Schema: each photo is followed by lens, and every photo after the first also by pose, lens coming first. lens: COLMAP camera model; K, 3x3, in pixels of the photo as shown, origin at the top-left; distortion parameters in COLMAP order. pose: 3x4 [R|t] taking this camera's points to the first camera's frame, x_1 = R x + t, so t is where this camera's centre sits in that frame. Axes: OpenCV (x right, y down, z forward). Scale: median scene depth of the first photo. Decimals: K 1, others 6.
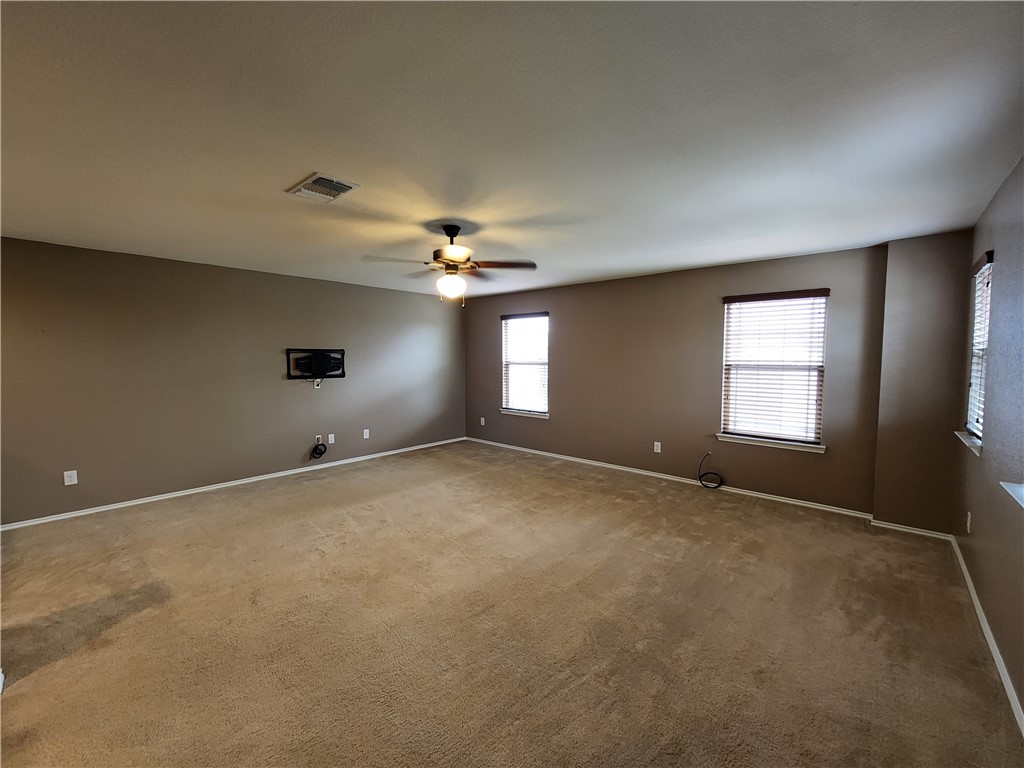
lens RADIAL K [[419.7, 0, 511.3], [0, 419.7, 376.2], [0, 0, 1]] dist [-0.004543, -0.000053]
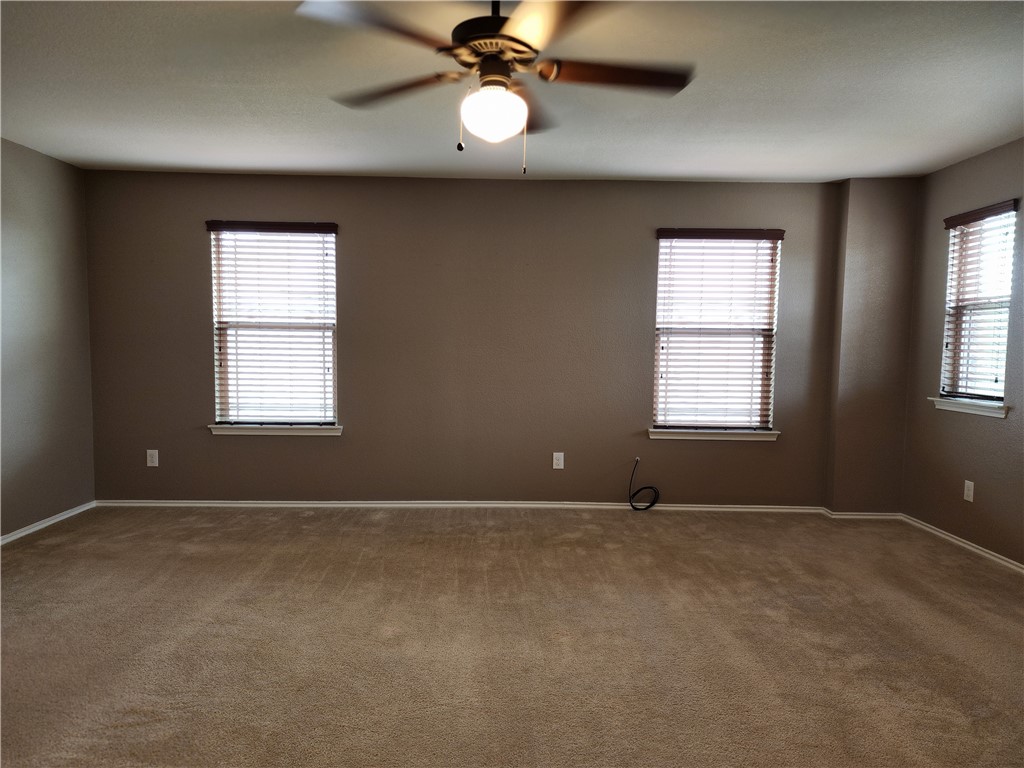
lens RADIAL K [[682.0, 0, 511.1], [0, 682.0, 381.0], [0, 0, 1]] dist [0.039570, -0.007585]
pose [[0.741344, -0.030770, 0.670420, -0.444434], [0.021086, 0.999523, 0.022558, 0.030655], [-0.670794, -0.002587, 0.741639, 0.345181]]
